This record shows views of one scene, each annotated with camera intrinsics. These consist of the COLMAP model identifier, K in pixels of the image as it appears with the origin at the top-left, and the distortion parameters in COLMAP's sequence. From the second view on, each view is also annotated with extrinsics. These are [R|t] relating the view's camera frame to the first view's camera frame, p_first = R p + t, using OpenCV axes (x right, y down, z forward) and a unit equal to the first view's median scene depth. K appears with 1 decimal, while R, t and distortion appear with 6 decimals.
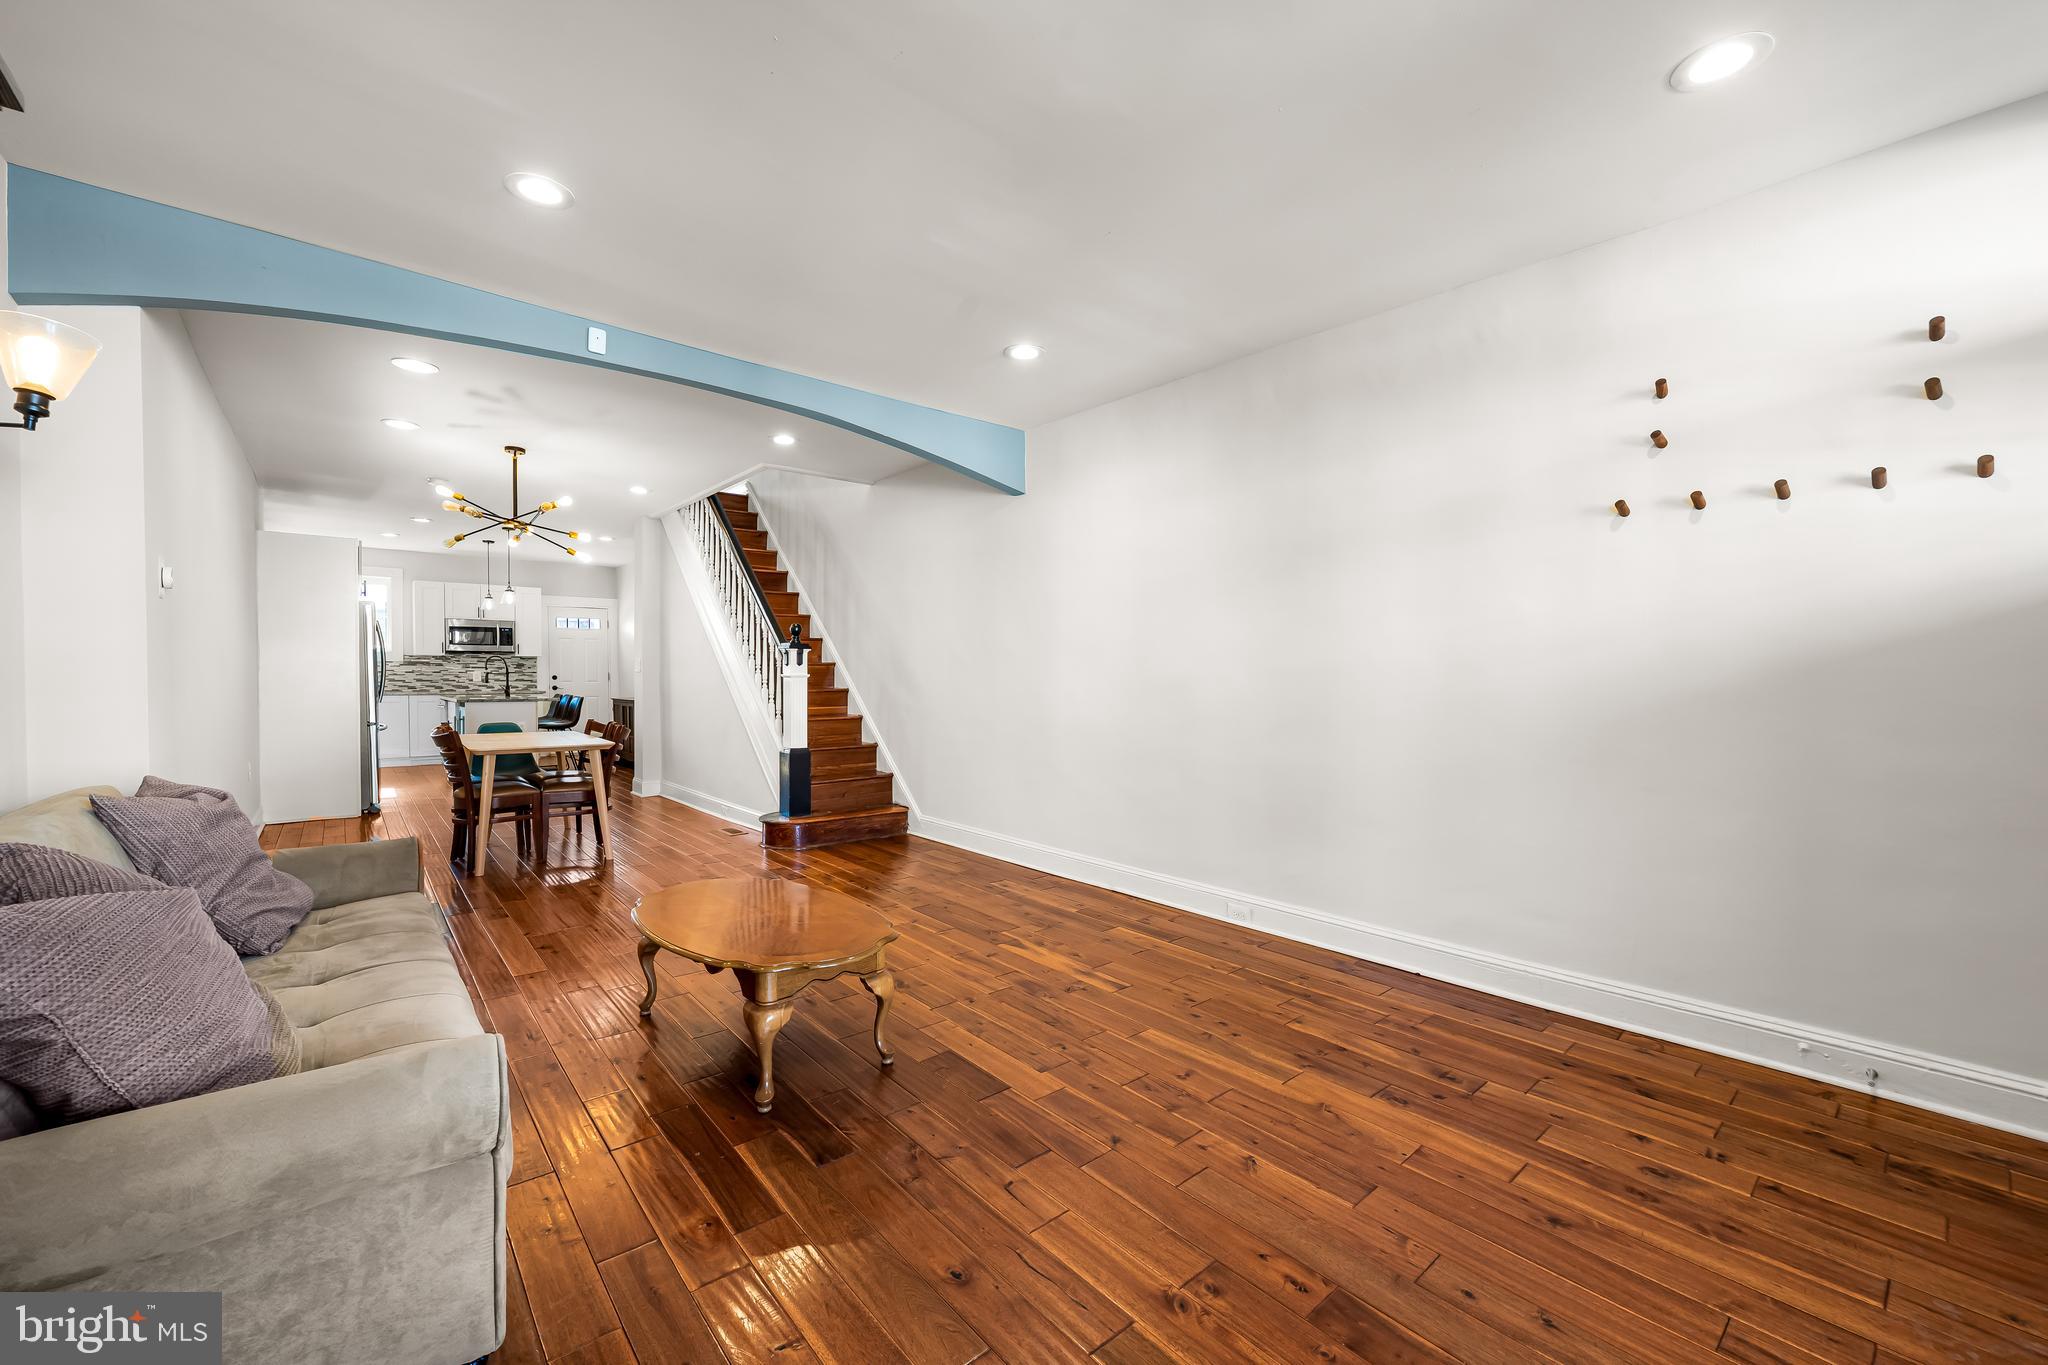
lens RADIAL K [[811.7, 0, 1020.6], [0, 811.7, 693.5], [0, 0, 1]] dist [-0.012743, -0.000151]
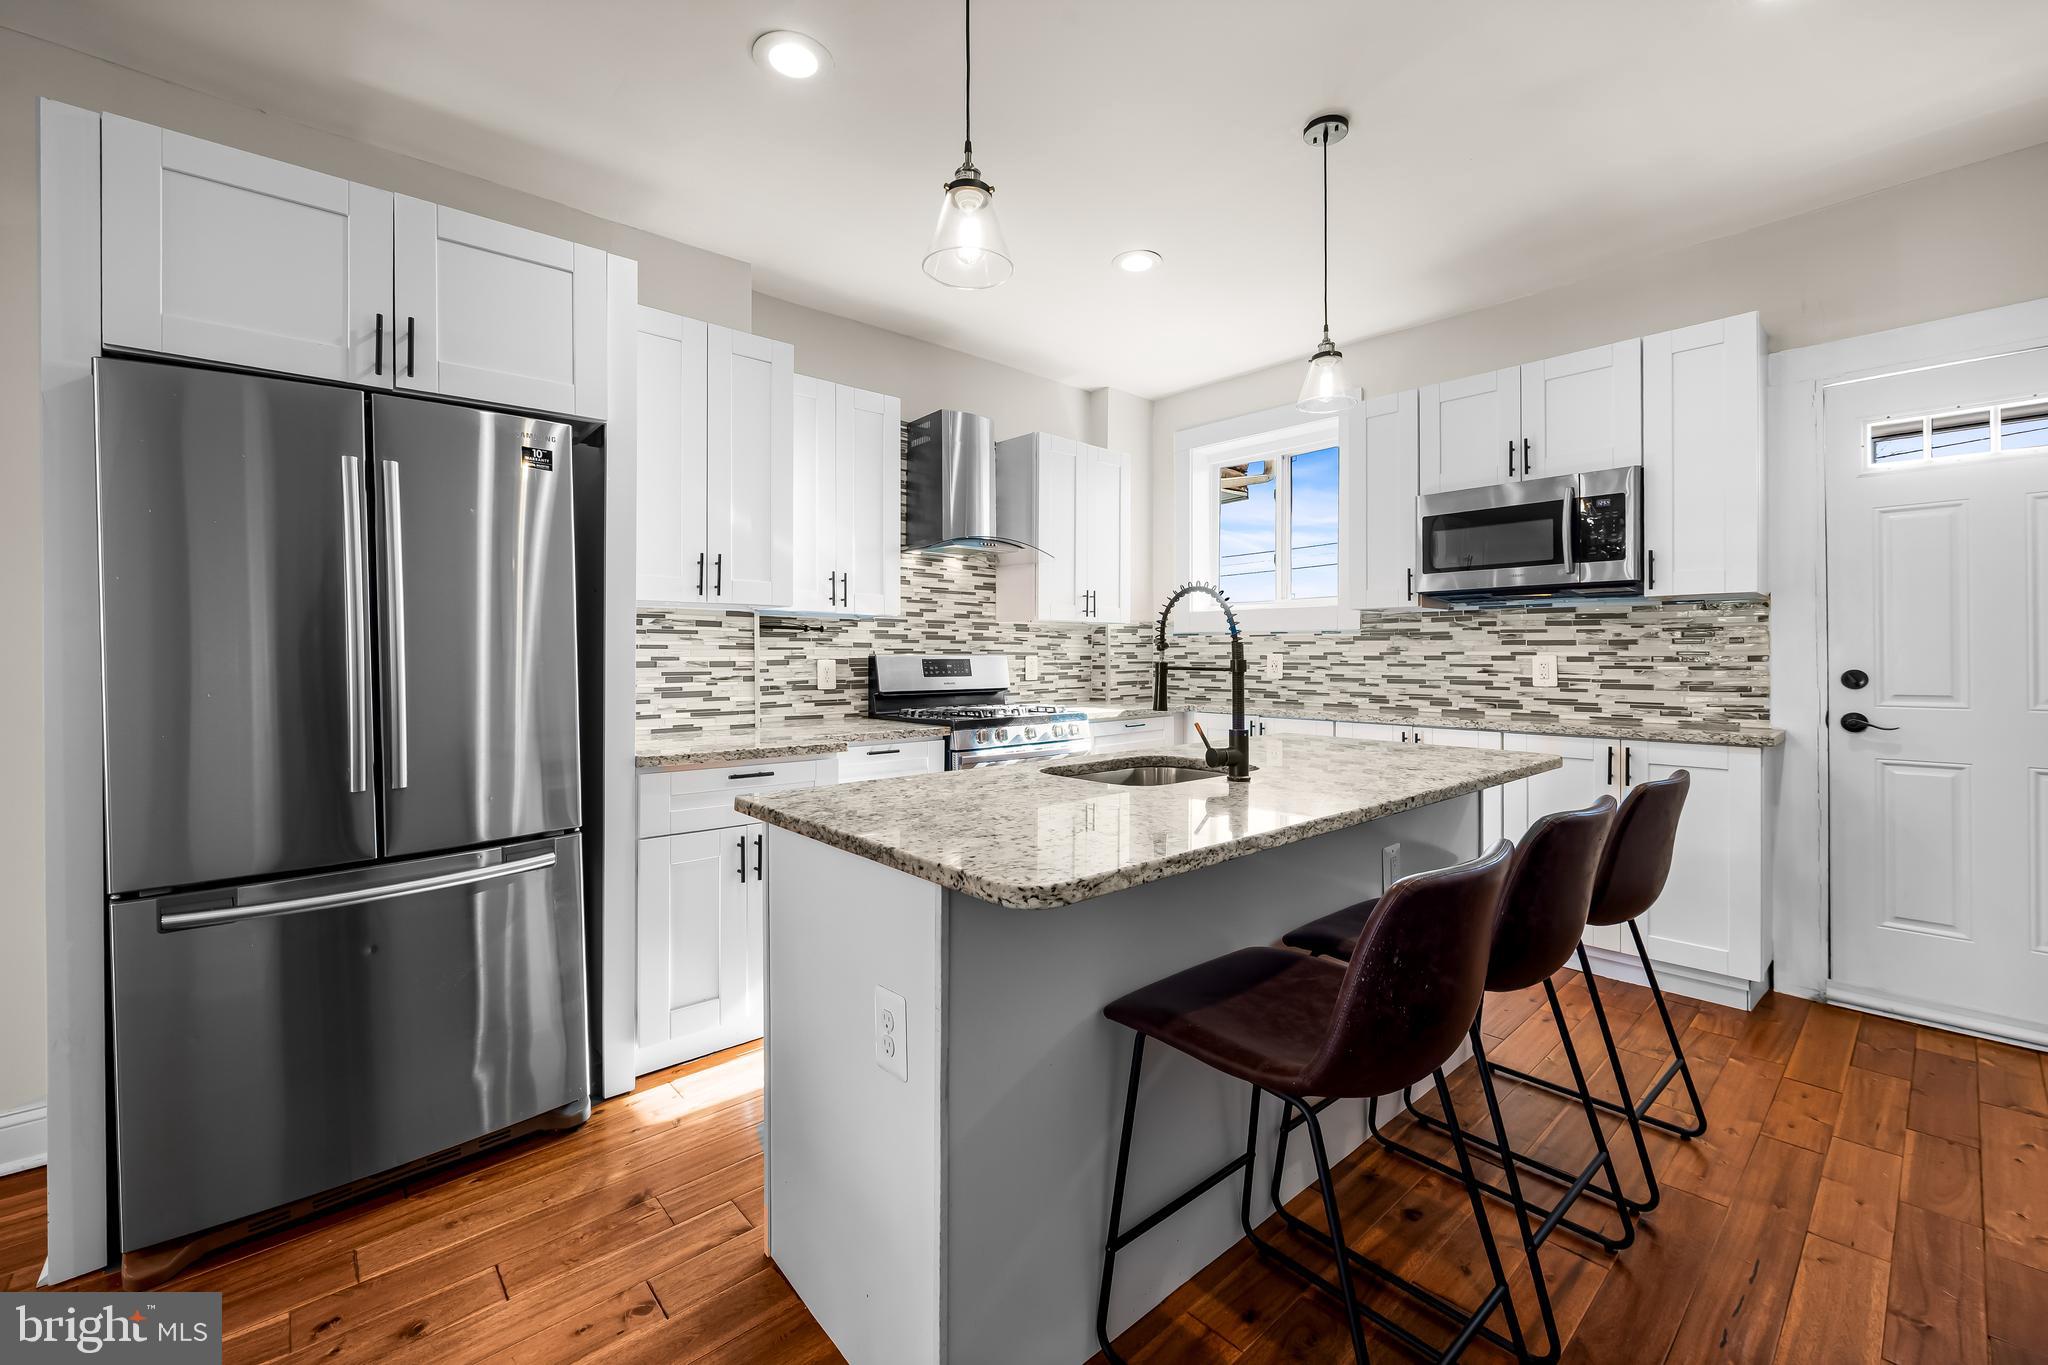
lens RADIAL K [[828.3, 0, 1023.7], [0, 828.3, 652.2], [0, 0, 1]] dist [-0.007992, 0.000022]
pose [[0.023271, -0.006511, -0.999708, -0.428463], [-0.020548, 0.999764, -0.006989, -0.026391], [0.999518, 0.020705, 0.023131, 0.942852]]
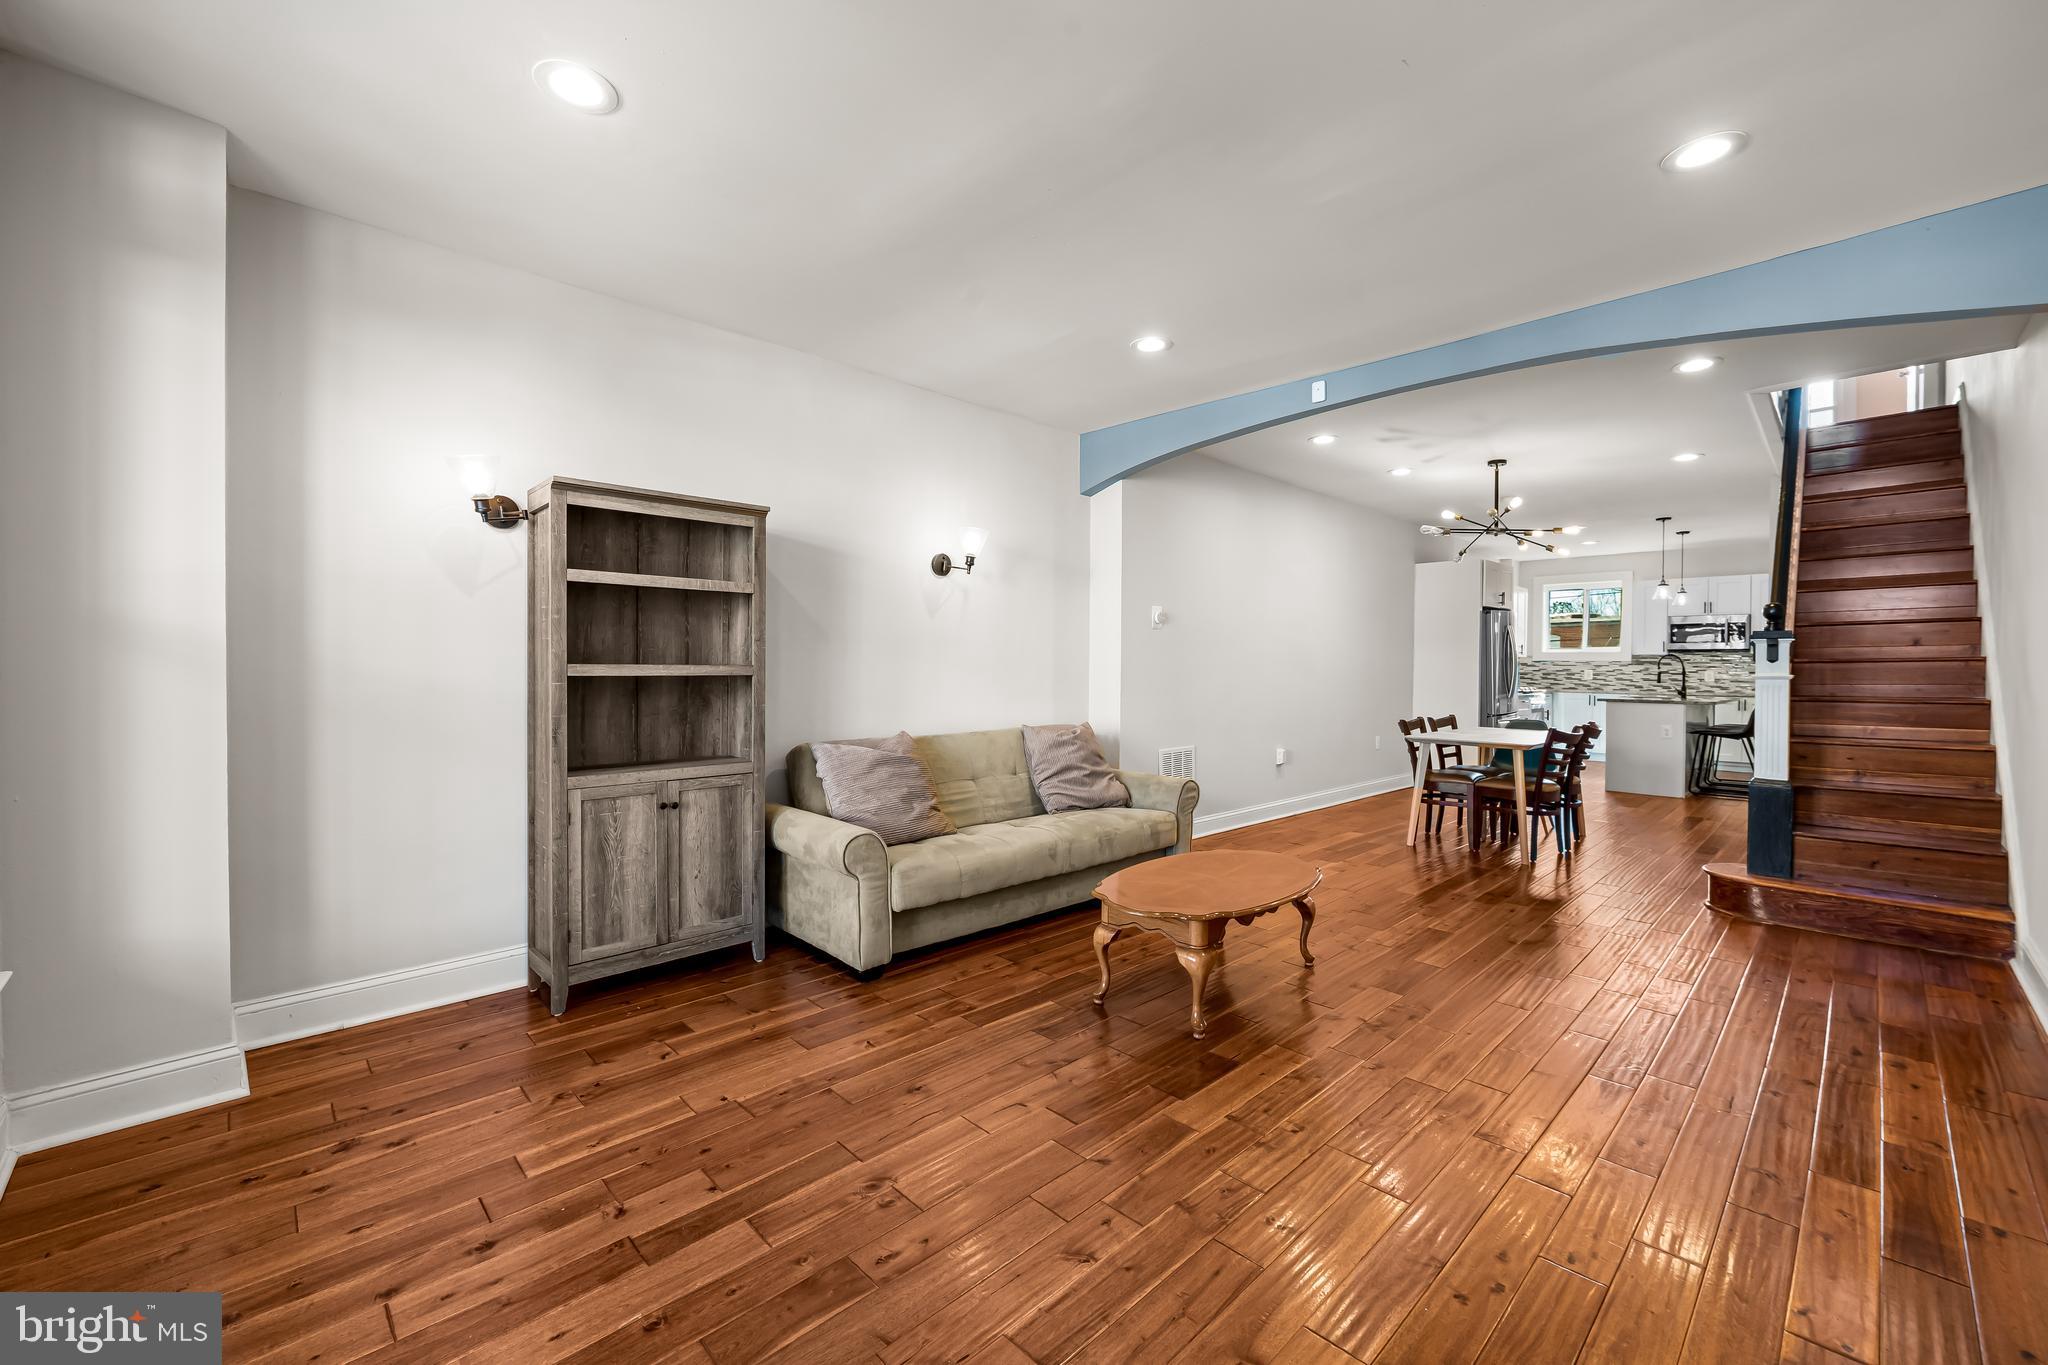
lens RADIAL K [[815.3, 0, 1023.5], [0, 815.3, 674.2], [0, 0, 1]] dist [-0.010699, -0.000006]
pose [[0.062739, 0.004048, -0.998022, 0.241097], [-0.028202, 0.999600, 0.002281, -0.004491], [0.997631, 0.028003, 0.062828, 0.188344]]
